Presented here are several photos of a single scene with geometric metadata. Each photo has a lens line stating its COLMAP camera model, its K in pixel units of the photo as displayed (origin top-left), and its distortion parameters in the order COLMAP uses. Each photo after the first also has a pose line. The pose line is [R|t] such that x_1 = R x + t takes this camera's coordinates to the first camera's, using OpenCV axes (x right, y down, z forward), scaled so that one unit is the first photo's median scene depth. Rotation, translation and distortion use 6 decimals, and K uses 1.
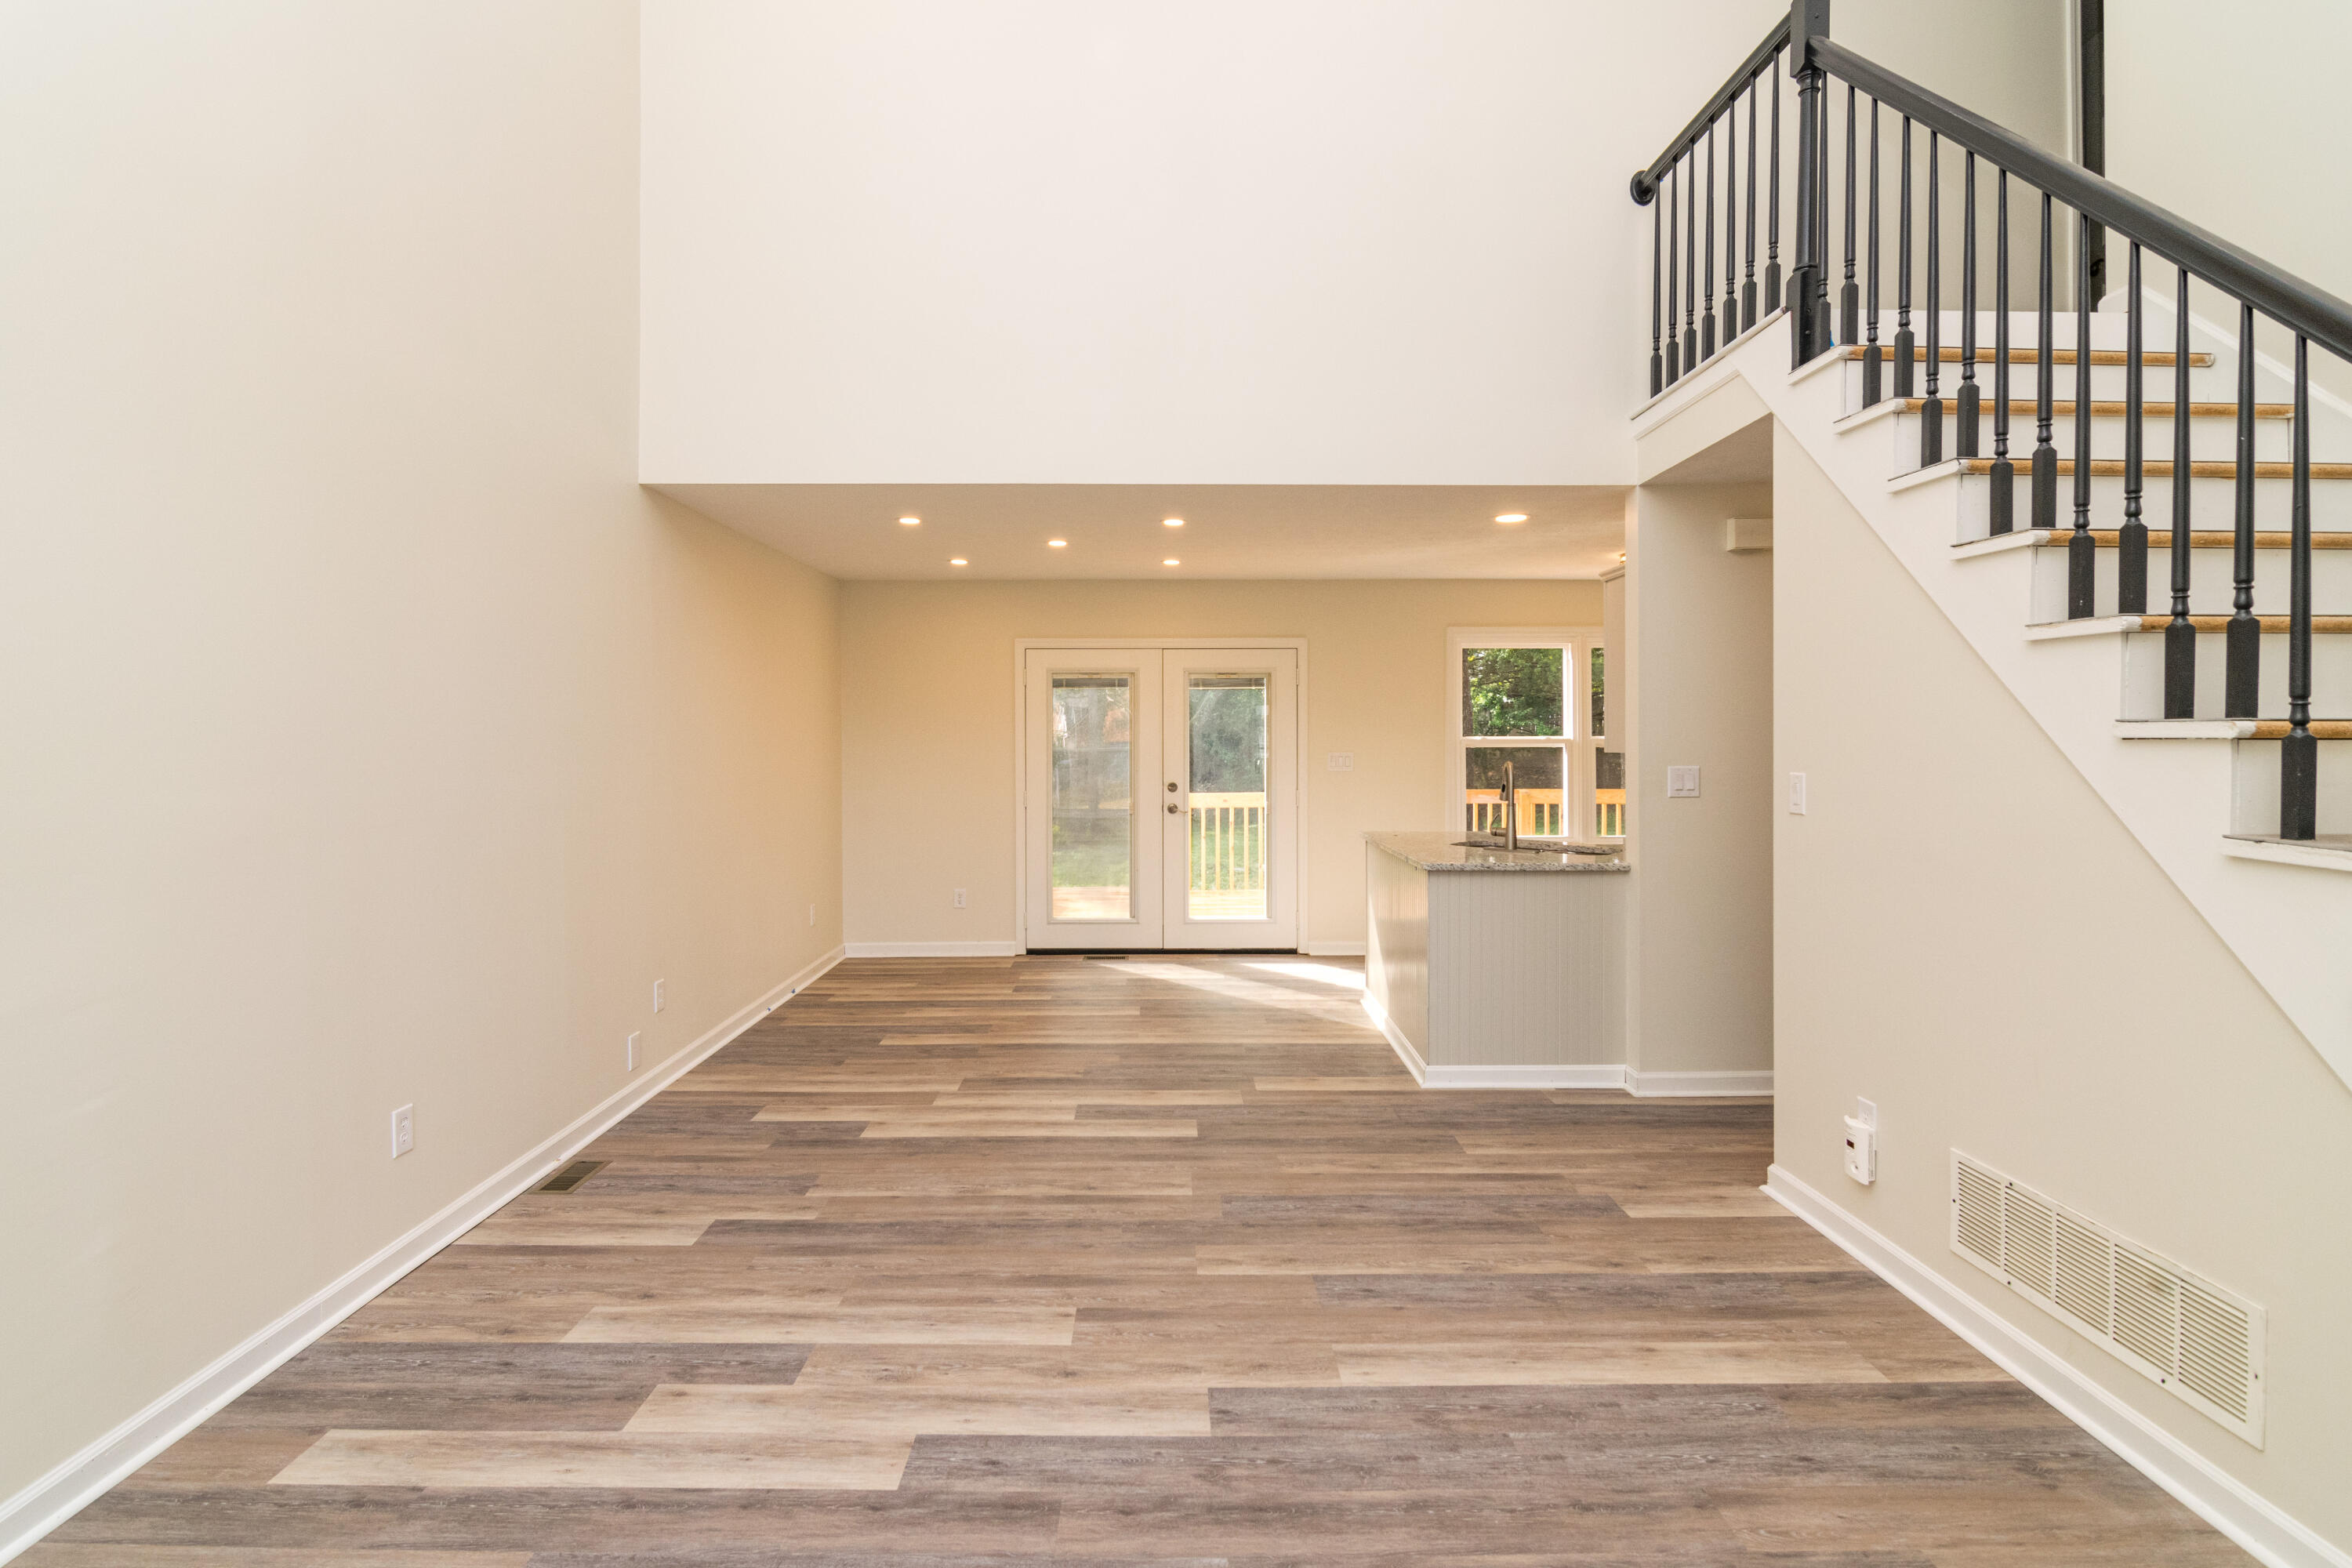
lens RADIAL K [[1129.9, 0, 1332.2], [0, 1129.9, 754.3], [0, 0, 1]] dist [-0.008676, -0.002011]
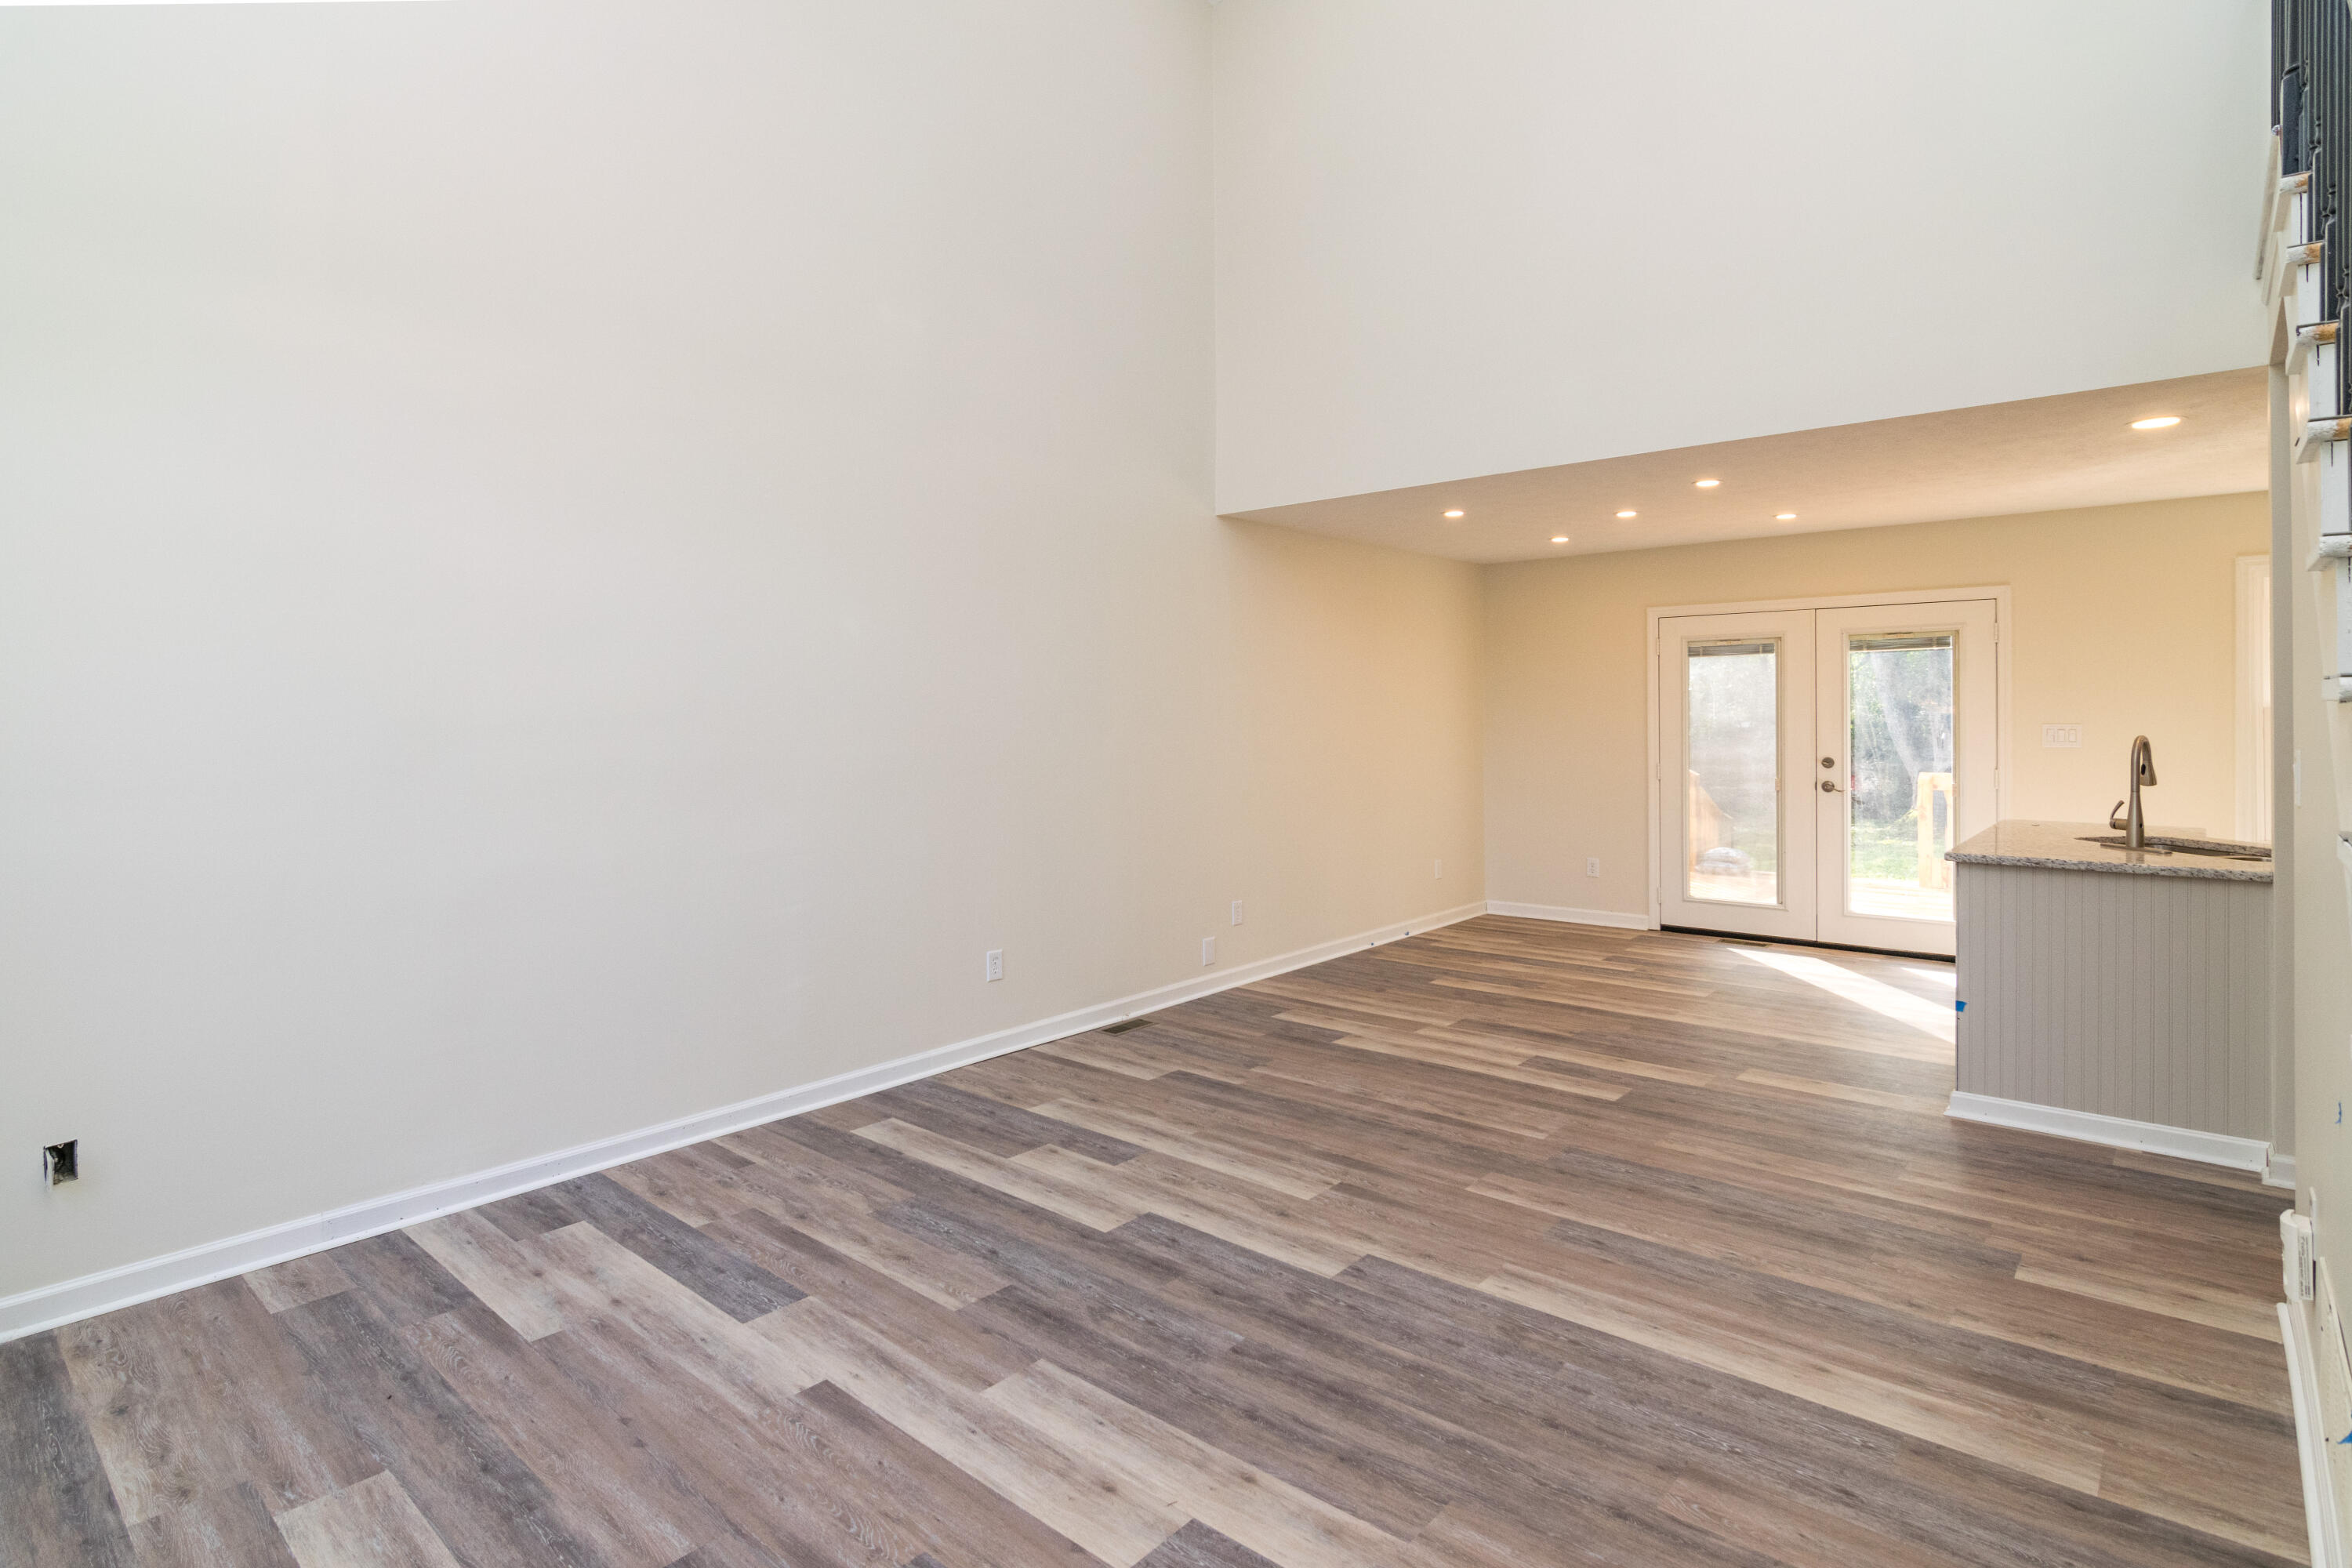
lens RADIAL K [[1091.3, 0, 1176.3], [0, 1091.3, 722.1], [0, 0, 1]] dist [-0.003319, -0.004200]
pose [[0.778406, 0.000577, -0.627761, 0.354211], [-0.002418, 0.999995, -0.002079, 0.002147], [0.627757, 0.003136, 0.778403, -0.020410]]
